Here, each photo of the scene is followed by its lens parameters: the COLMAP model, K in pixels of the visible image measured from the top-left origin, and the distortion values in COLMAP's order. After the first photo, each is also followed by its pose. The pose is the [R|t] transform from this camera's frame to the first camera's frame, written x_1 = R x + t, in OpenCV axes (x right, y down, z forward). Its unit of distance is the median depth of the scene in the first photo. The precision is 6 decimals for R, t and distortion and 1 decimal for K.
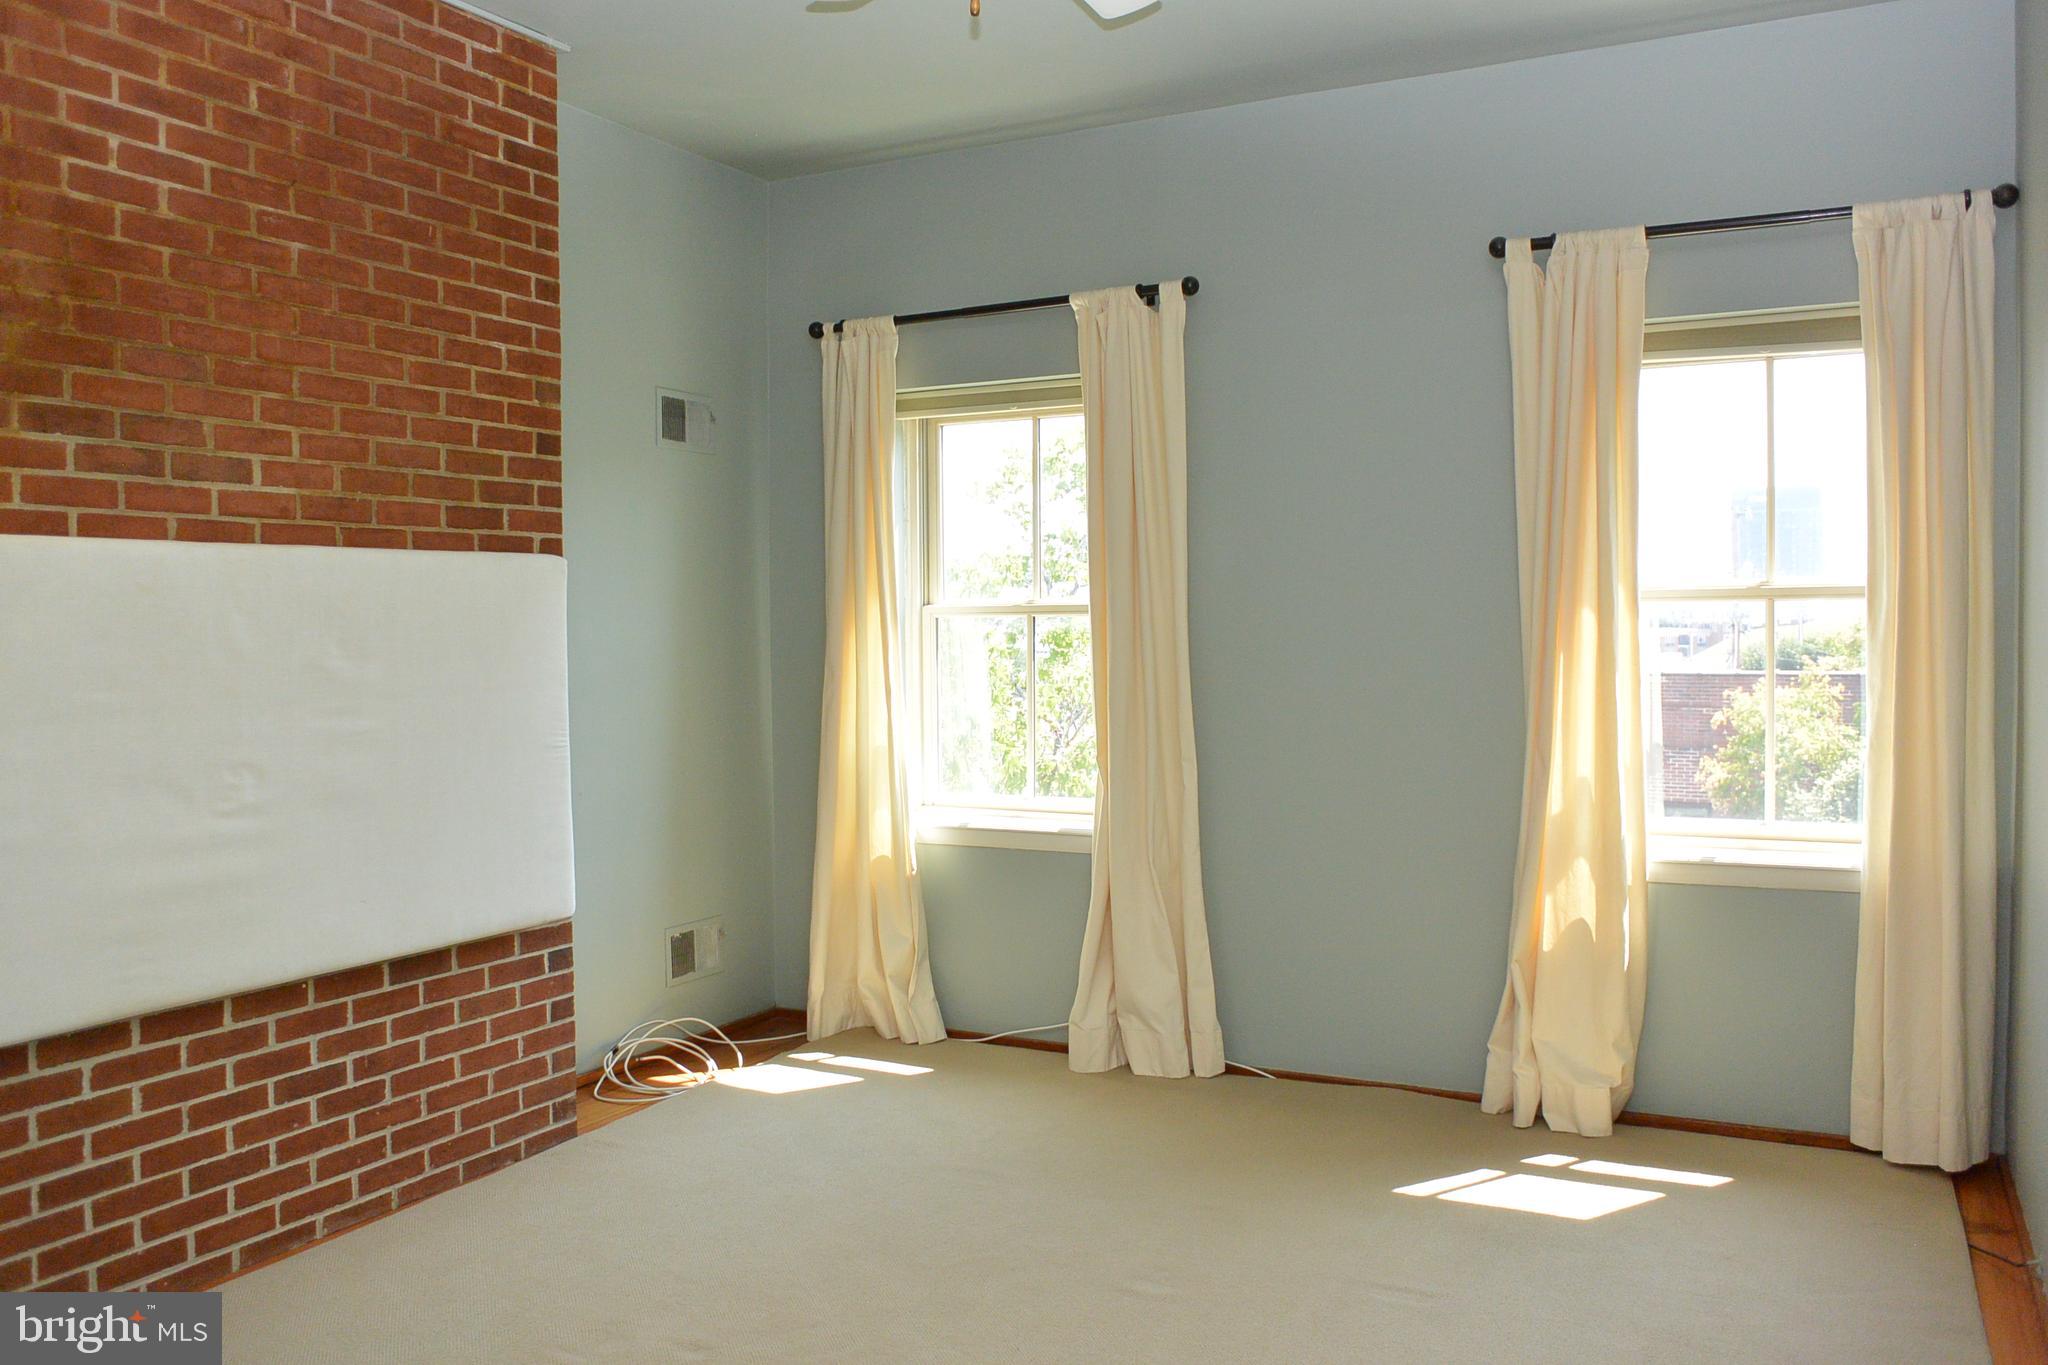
lens RADIAL K [[1600.3, 0, 997.5], [0, 1600.3, 673.0], [0, 0, 1]] dist [-0.086349, 0.065485]
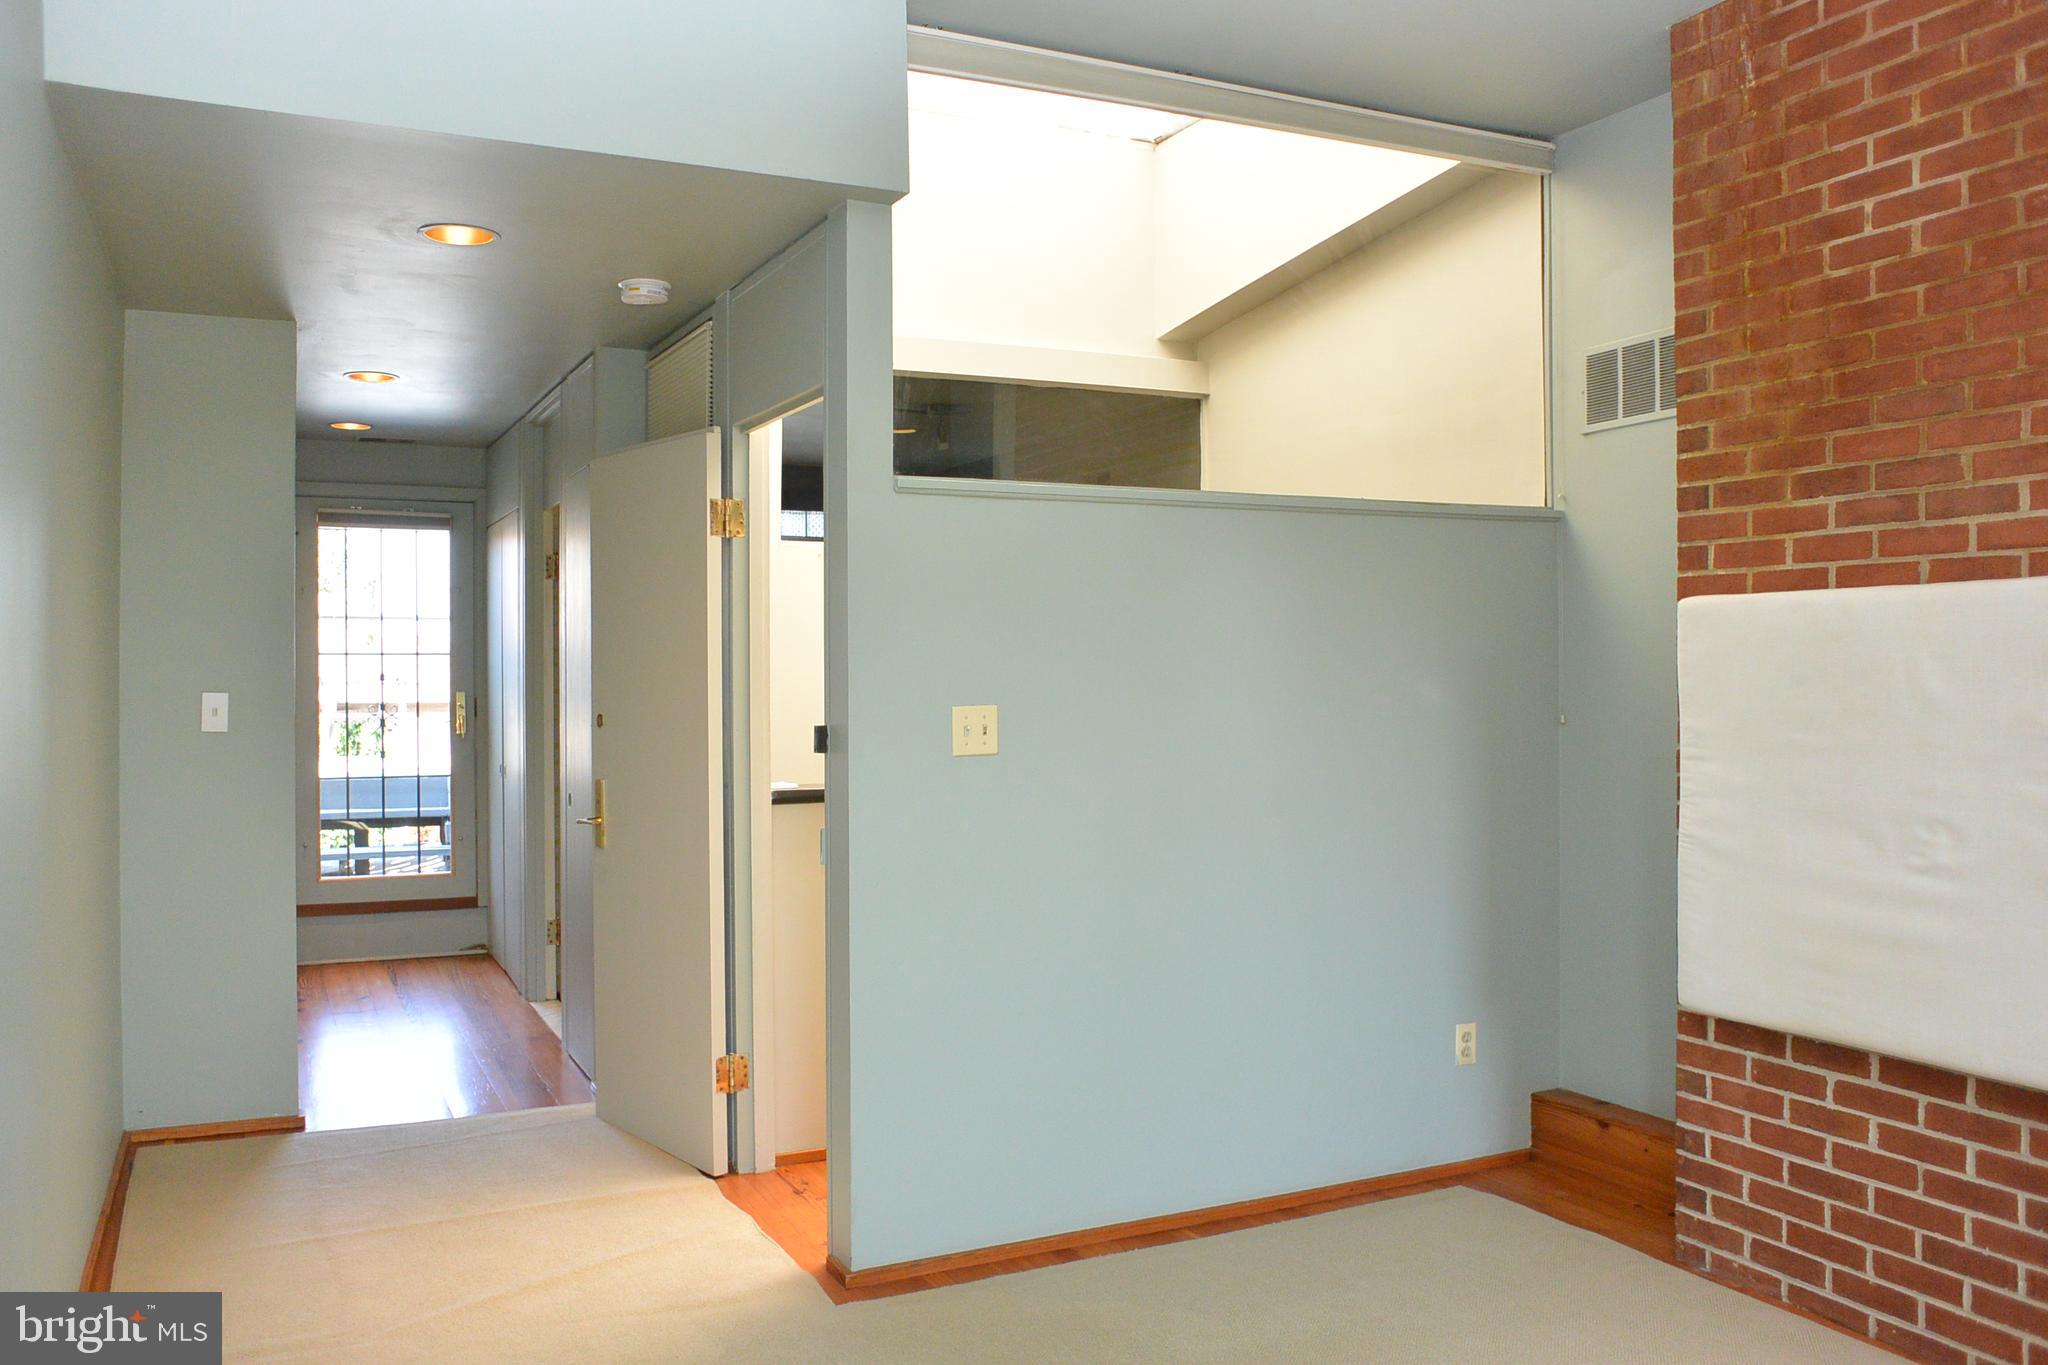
lens RADIAL K [[1600.3, 0, 997.5], [0, 1600.3, 673.0], [0, 0, 1]] dist [-0.086349, 0.065485]
pose [[-0.582061, 0.012521, -0.813049, 0.605766], [-0.014188, 0.999573, 0.025551, -0.045951], [0.813021, 0.026408, -0.581635, 1.109291]]
